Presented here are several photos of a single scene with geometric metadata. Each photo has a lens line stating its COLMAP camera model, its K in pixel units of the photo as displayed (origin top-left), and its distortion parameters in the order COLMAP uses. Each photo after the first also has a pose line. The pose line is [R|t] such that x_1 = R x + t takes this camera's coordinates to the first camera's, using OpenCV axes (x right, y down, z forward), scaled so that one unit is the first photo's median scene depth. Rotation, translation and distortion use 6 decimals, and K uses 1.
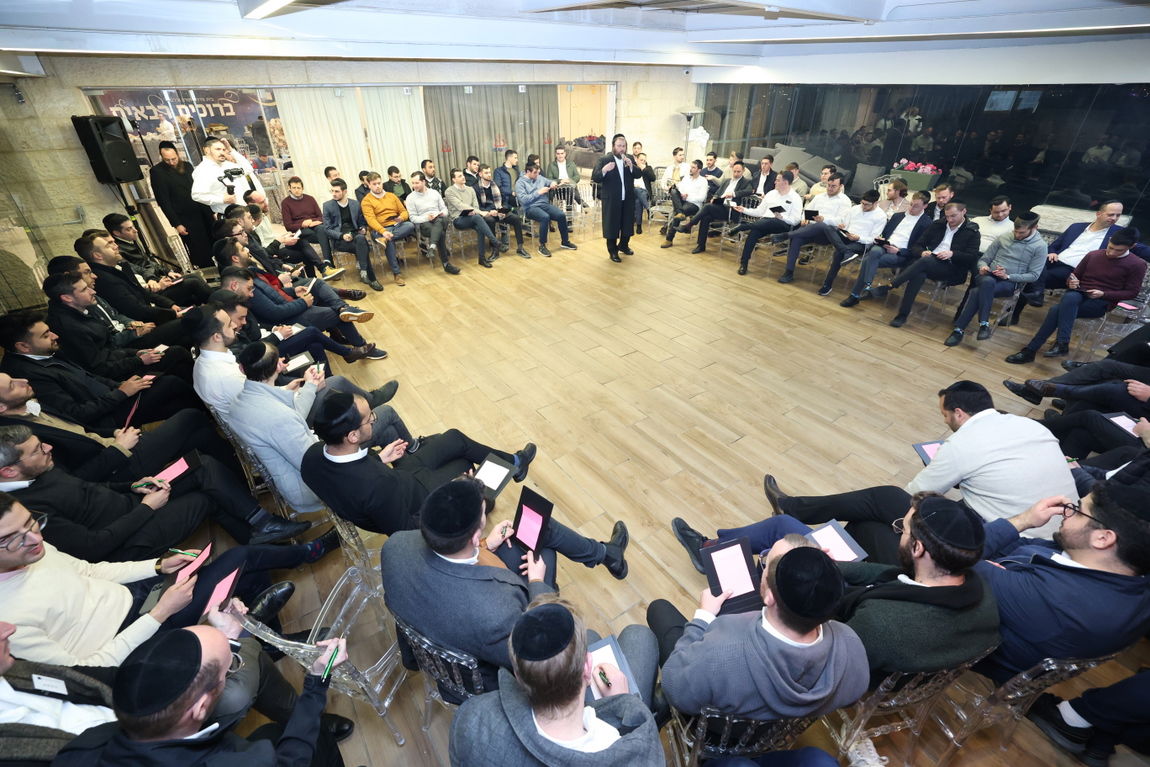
lens RADIAL K [[508.4, 0, 575.0], [0, 508.4, 383.5], [0, 0, 1]] dist [0.000688, -0.000130]
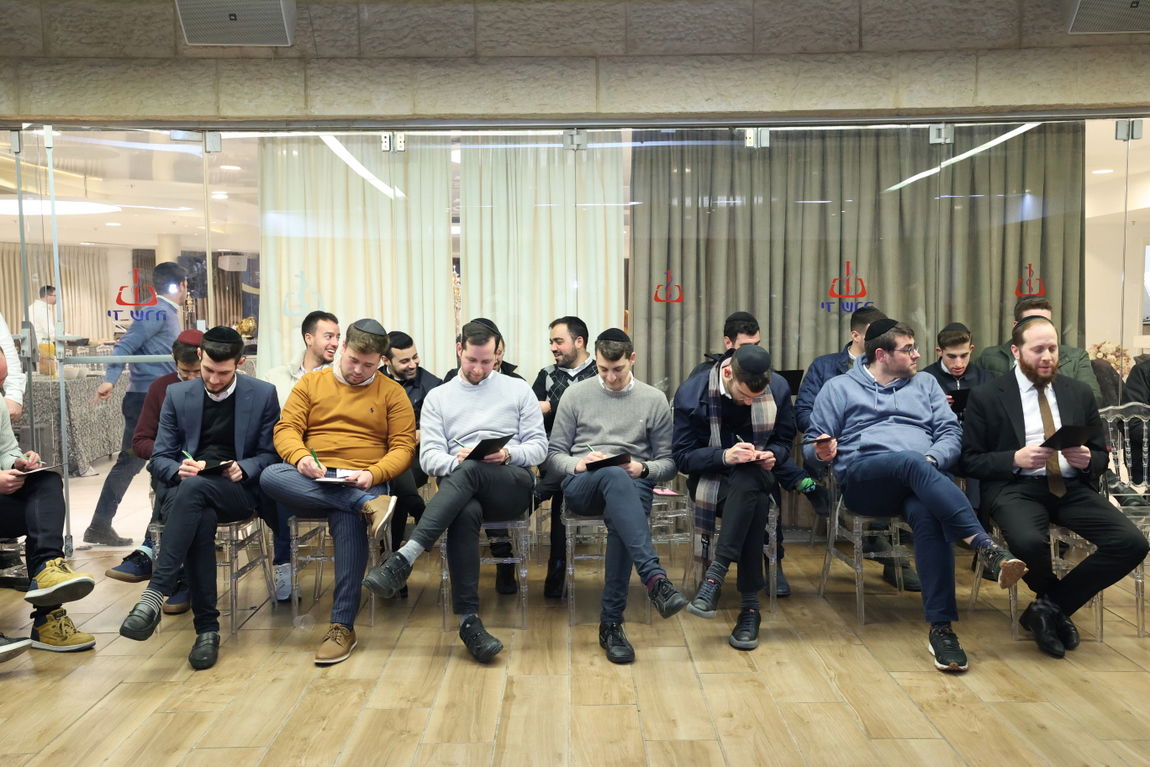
lens RADIAL K [[1103.9, 0, 576.8], [0, 1103.9, 349.7], [0, 0, 1]] dist [0.142276, 0.002704]
pose [[0.809667, 0.029750, -0.586135, 0.144764], [-0.290862, 0.887776, -0.356726, -0.159088], [0.509744, 0.459314, 0.727456, 0.493527]]
